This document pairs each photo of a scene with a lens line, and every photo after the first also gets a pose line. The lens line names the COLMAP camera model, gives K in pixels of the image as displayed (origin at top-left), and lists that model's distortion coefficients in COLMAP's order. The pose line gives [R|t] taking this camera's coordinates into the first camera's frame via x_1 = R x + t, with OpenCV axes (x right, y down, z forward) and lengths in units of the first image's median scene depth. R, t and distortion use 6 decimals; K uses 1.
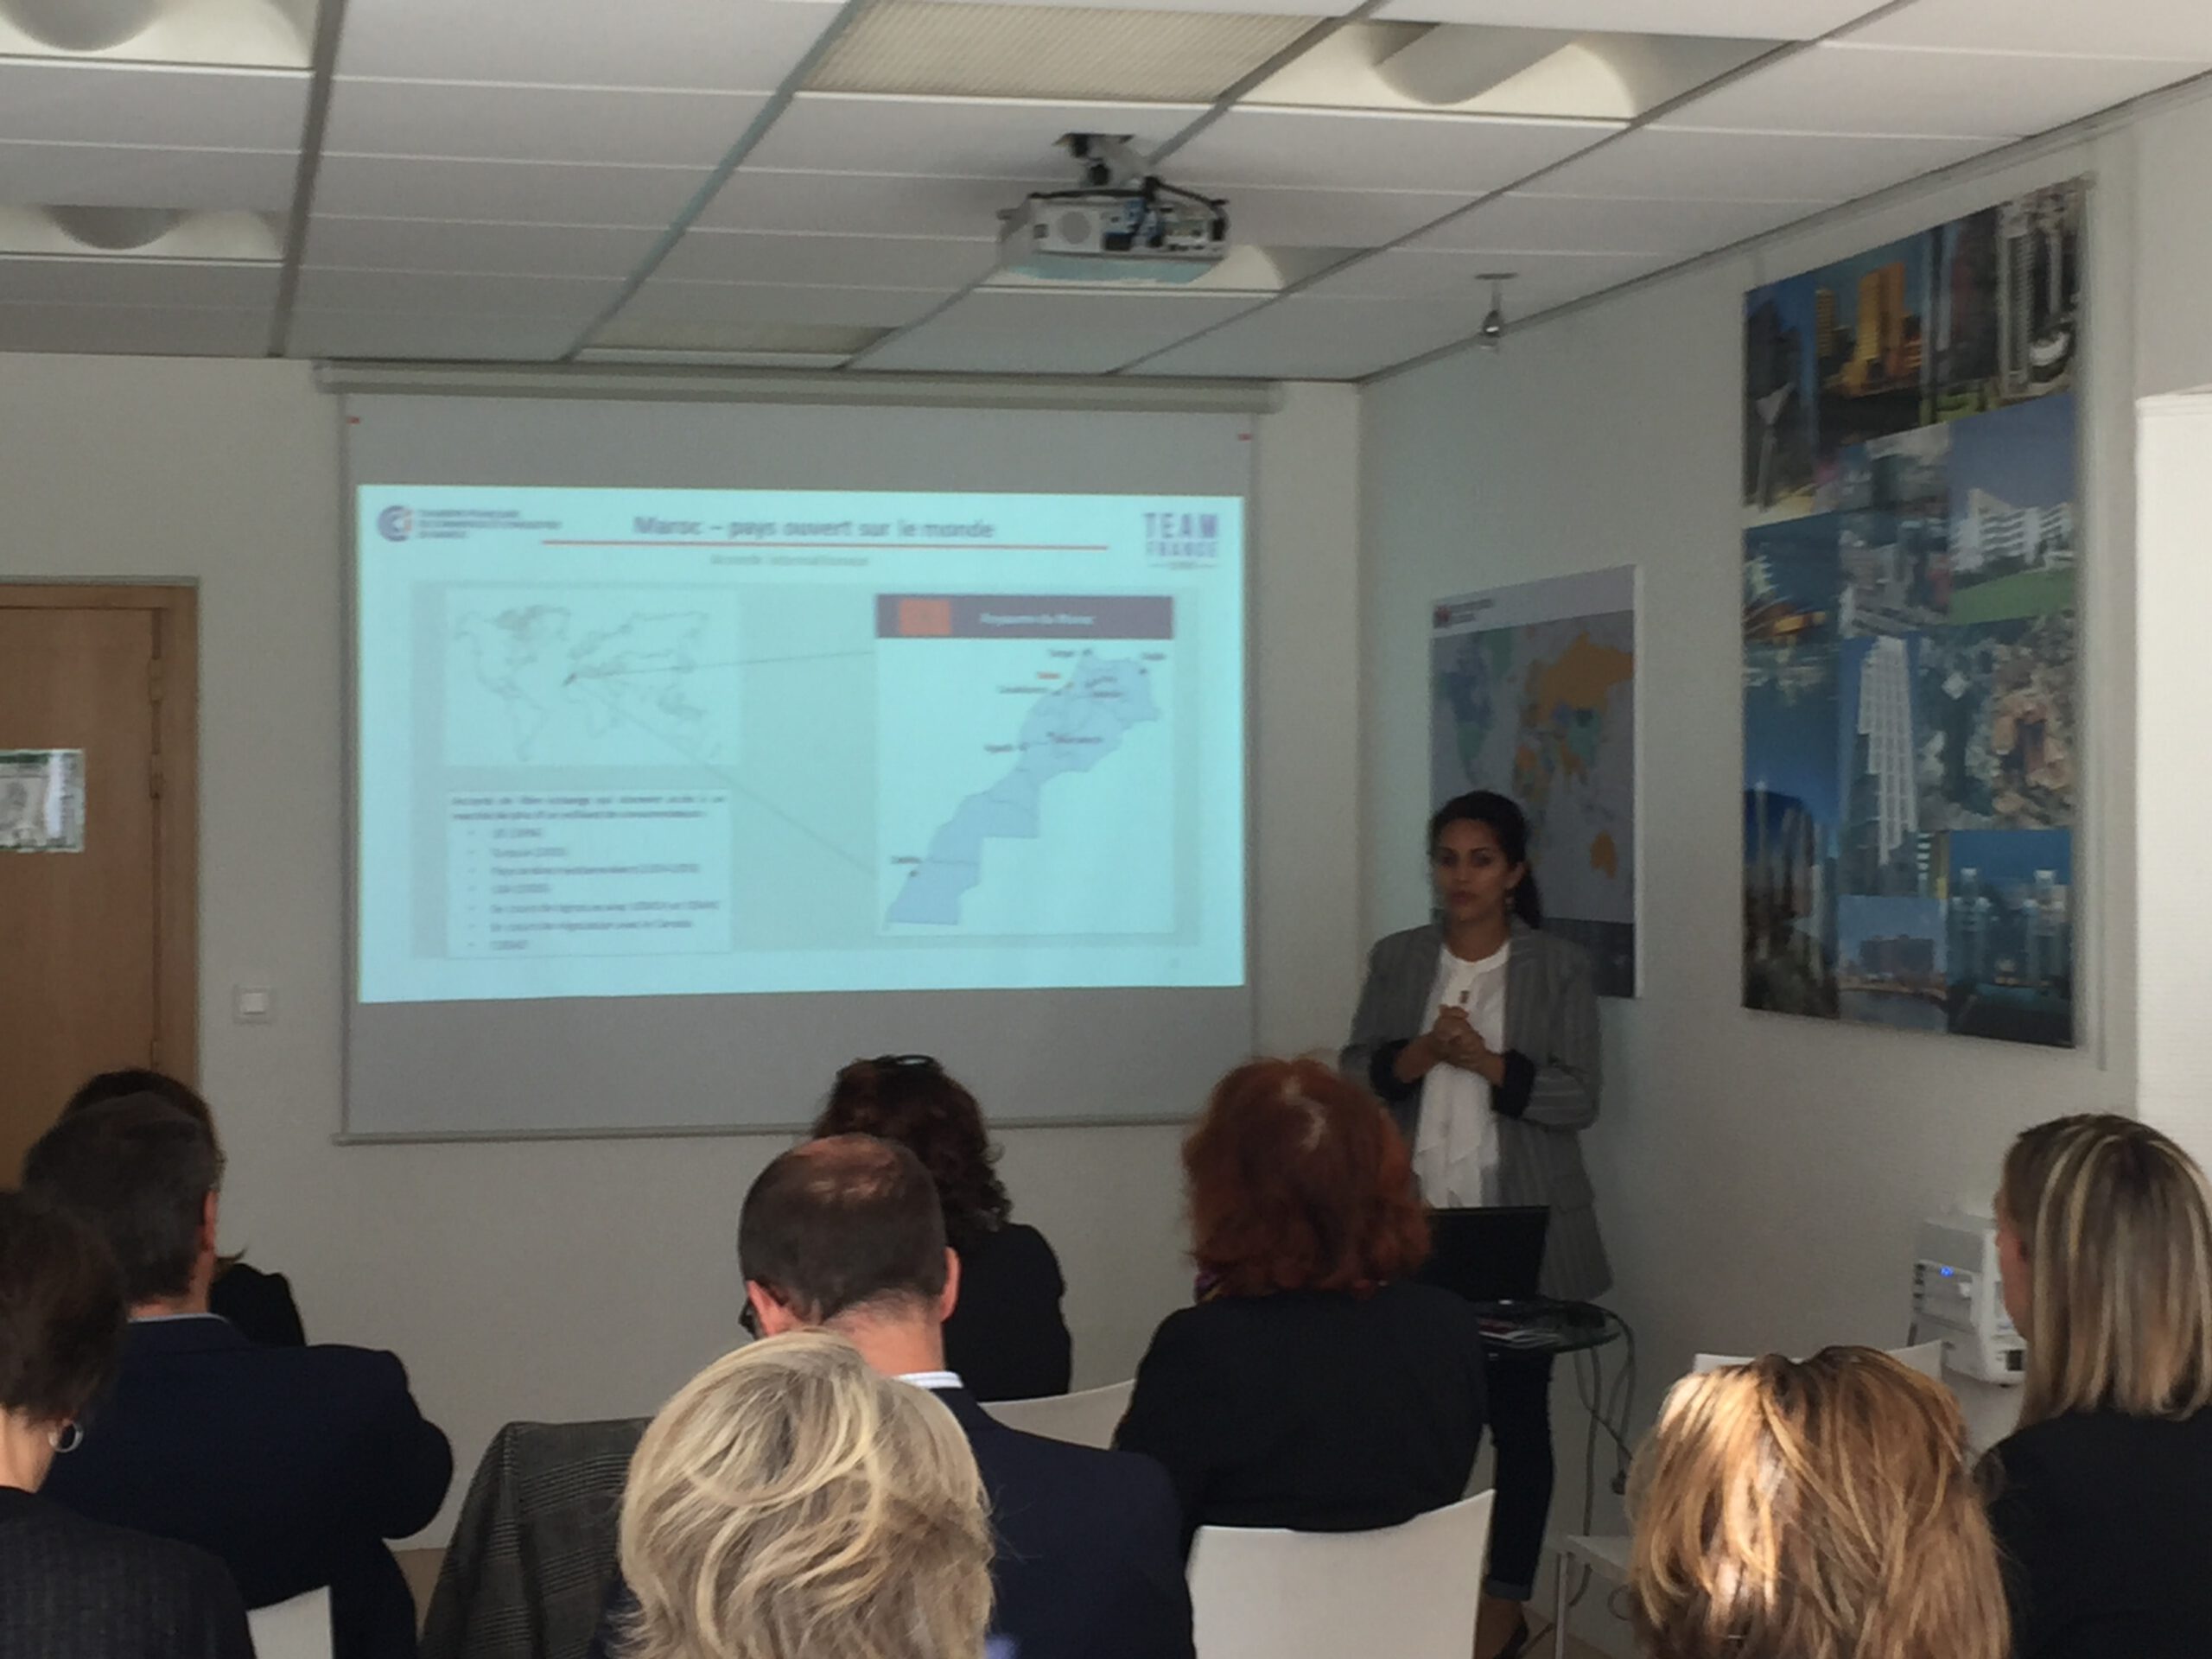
lens RADIAL K [[3836.7, 0, 1093.3], [0, 3836.7, 838.4], [0, 0, 1]] dist [0.086927, 0.000000]
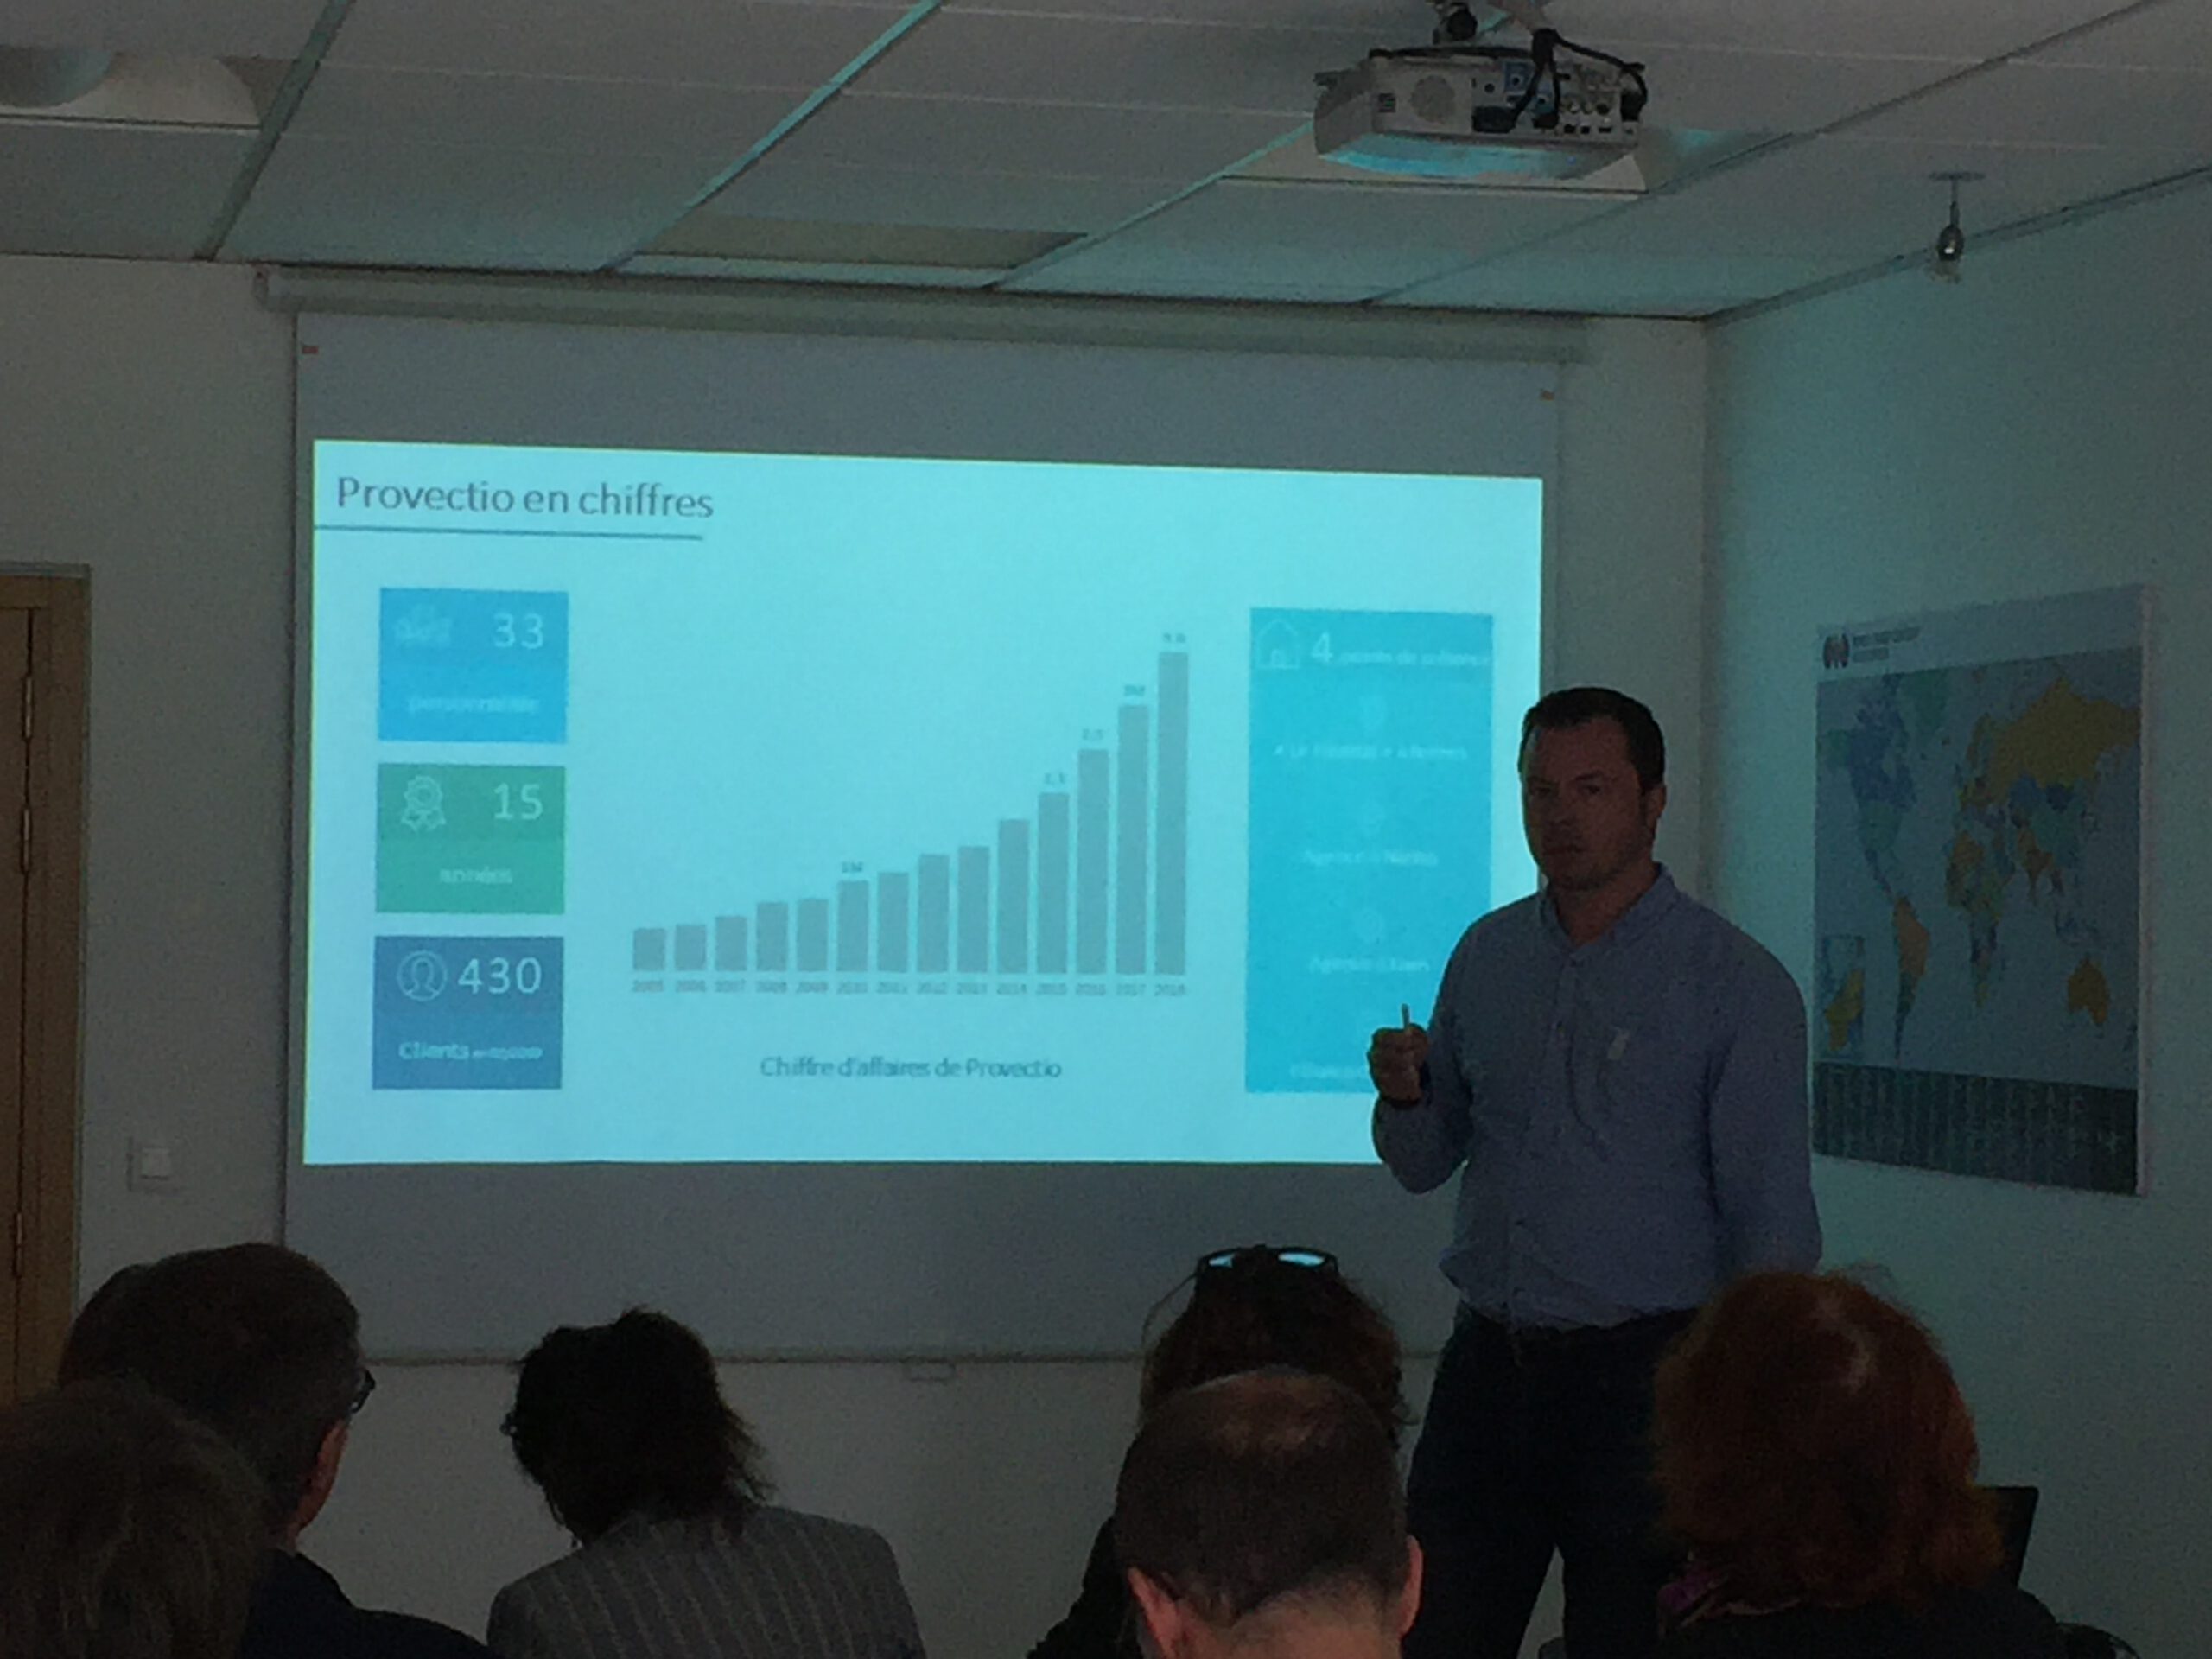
lens RADIAL K [[5419.6, 0, 1104.8], [0, 5419.6, 835.1], [0, 0, 1]] dist [0.084375, 0.000000]
pose [[0.999814, 0.018441, -0.005617, -0.053599], [-0.018562, 0.999578, -0.022364, 0.001677], [0.005202, 0.022464, 0.999734, -0.006708]]
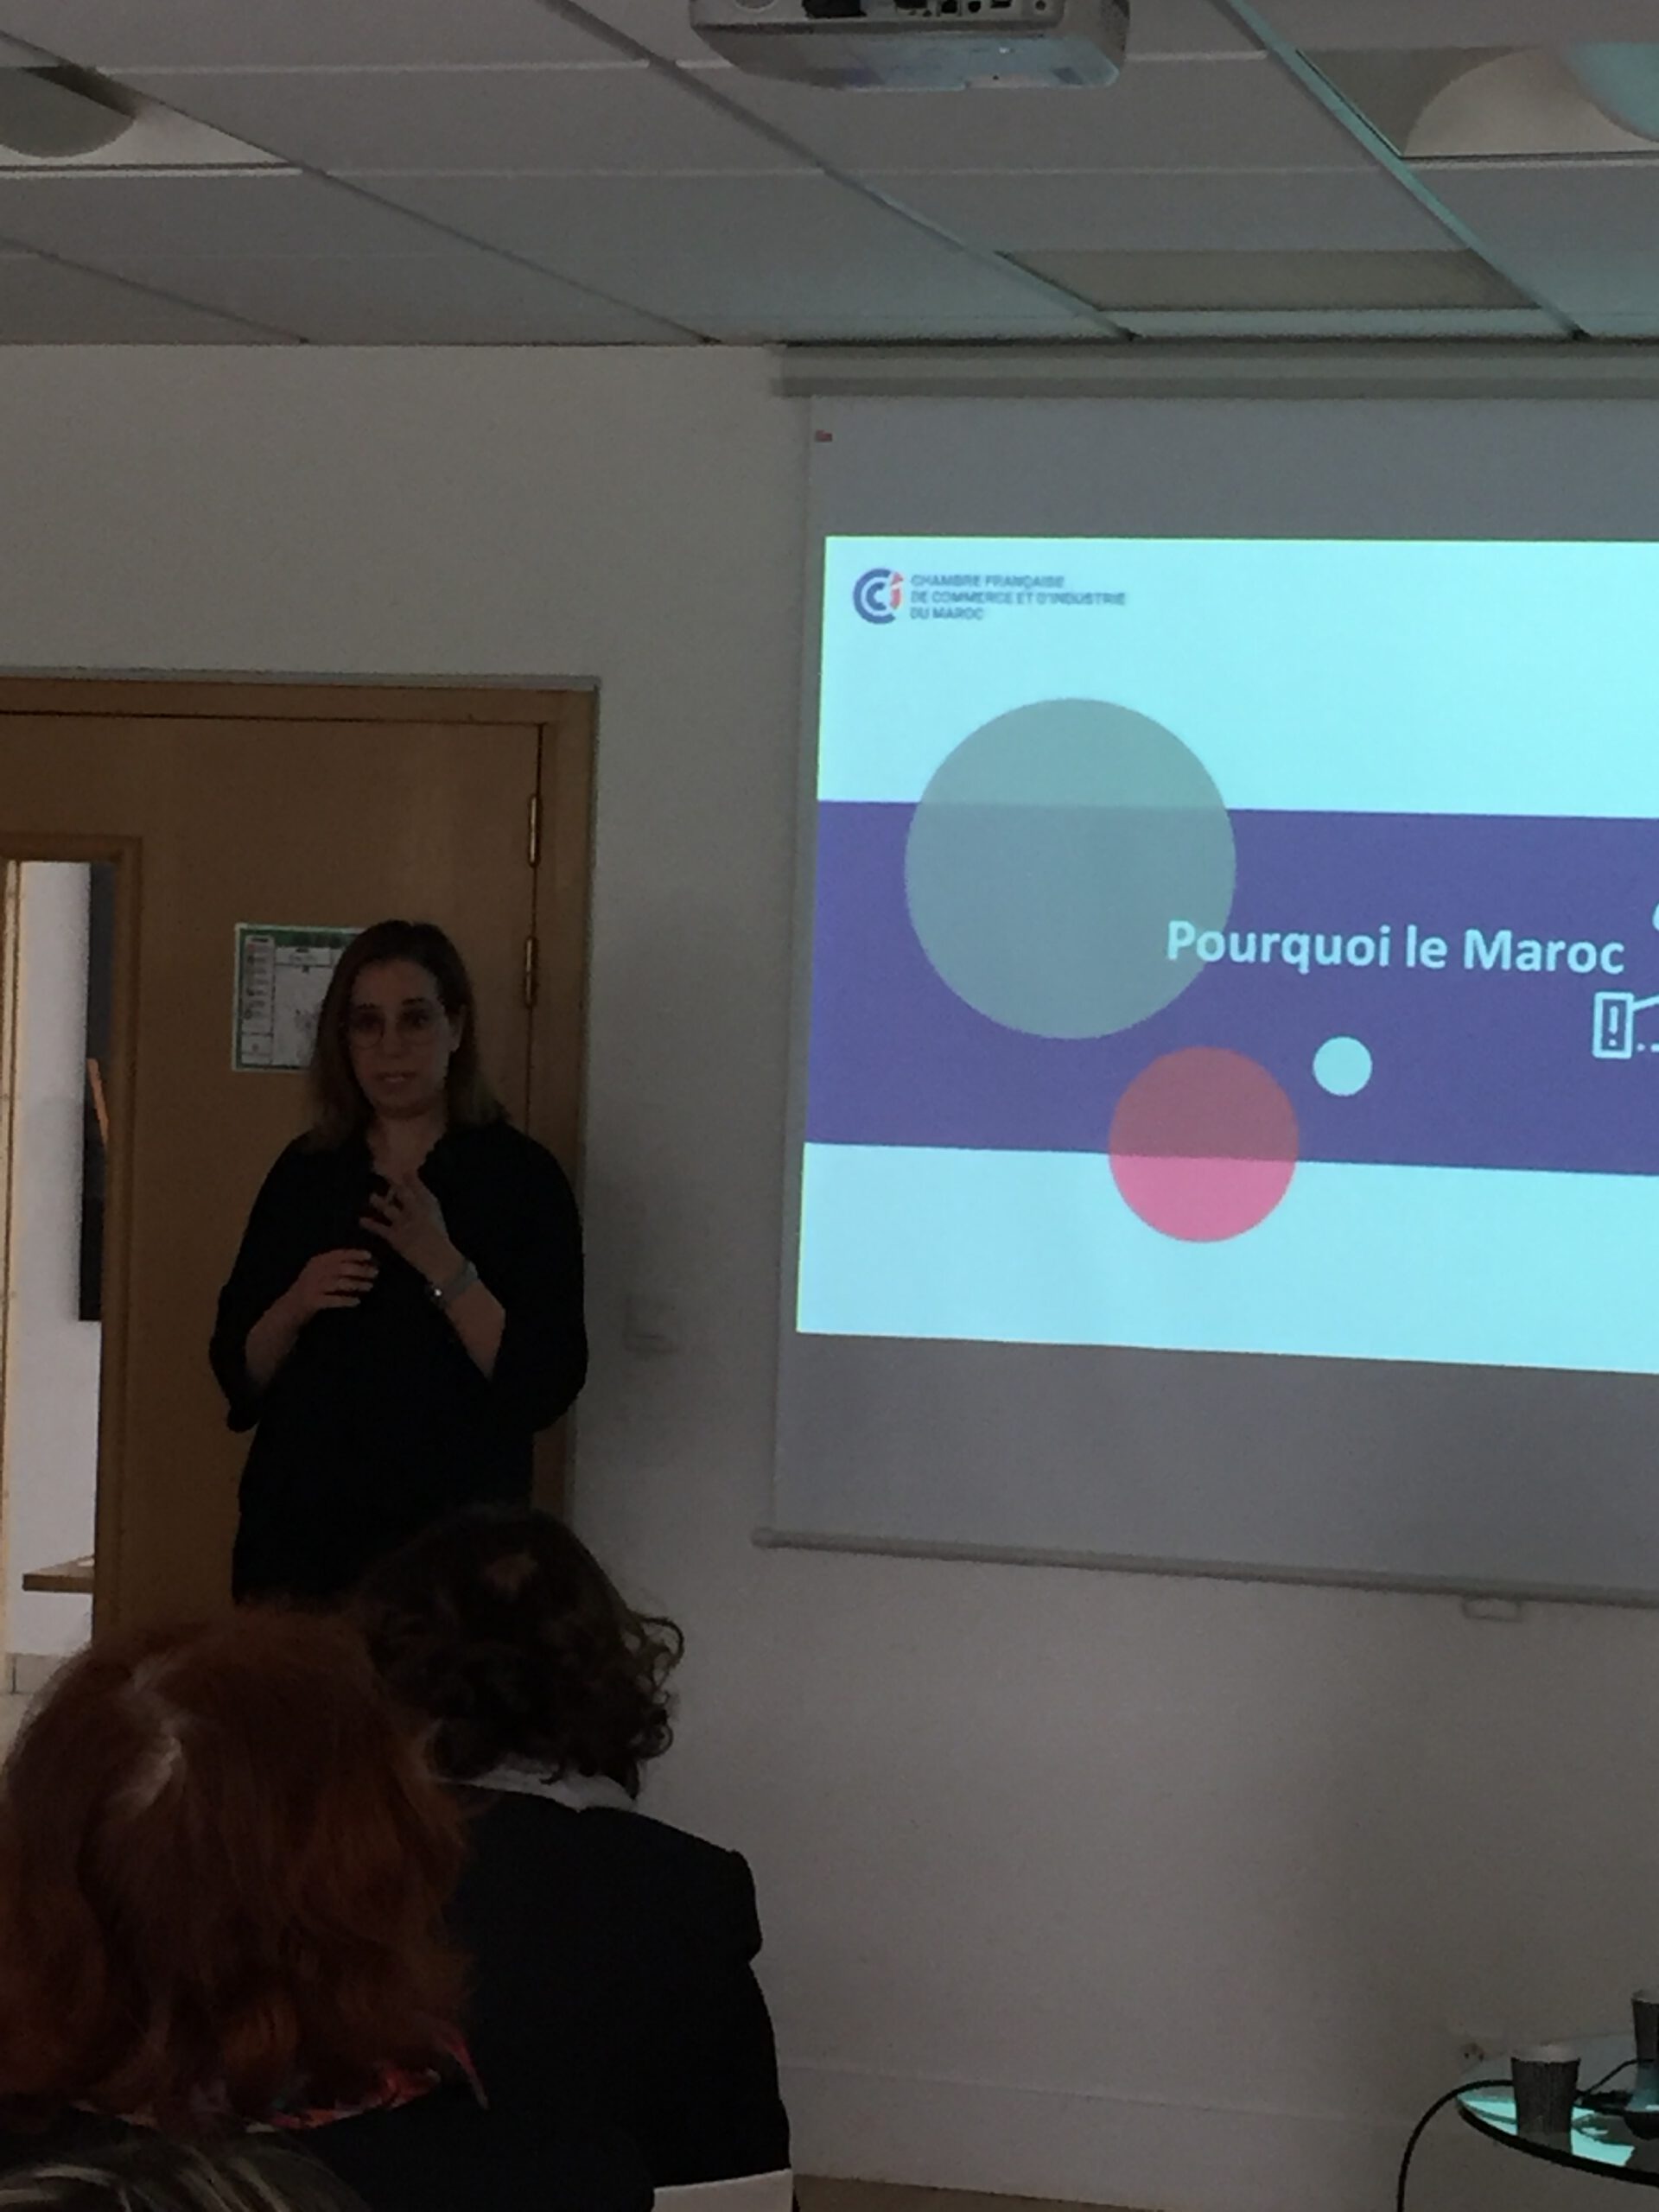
lens RADIAL K [[4994.9, 0, 832.9], [0, 4994.9, 1107.3], [0, 0, 1]] dist [0.040133, 0.000000]
pose [[0.871987, 0.048168, -0.487153, 0.321803], [-0.045057, 0.998820, 0.018110, -0.015598], [0.487450, 0.006158, 0.873129, 0.377518]]
